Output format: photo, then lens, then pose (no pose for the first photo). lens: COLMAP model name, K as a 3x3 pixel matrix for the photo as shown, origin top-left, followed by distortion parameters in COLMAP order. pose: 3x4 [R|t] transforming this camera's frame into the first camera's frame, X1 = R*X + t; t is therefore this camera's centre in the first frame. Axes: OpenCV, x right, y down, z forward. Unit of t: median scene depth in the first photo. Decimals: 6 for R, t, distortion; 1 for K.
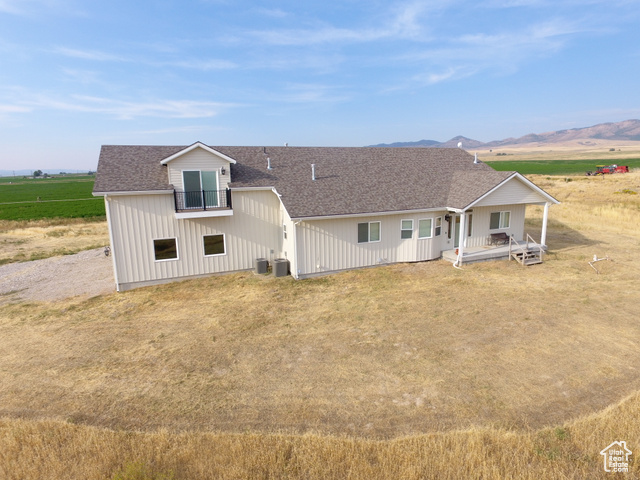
lens RADIAL K [[370.4, 0, 322.6], [0, 370.4, 236.6], [0, 0, 1]] dist [-0.010199, 0.014269]
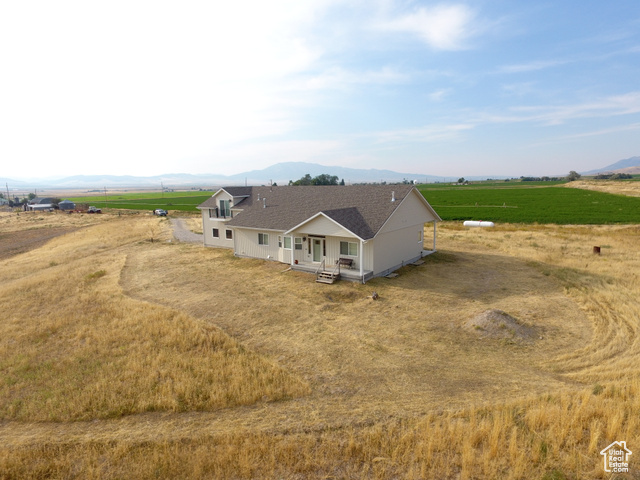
lens RADIAL K [[366.1, 0, 320.0], [0, 366.1, 240.0], [0, 0, 1]] dist [-0.000530, 0.000635]
pose [[0.511697, 0.142497, -0.847266, 1.654043], [-0.147982, 0.986030, 0.076462, -0.172439], [0.846326, 0.086255, 0.525636, 0.307687]]
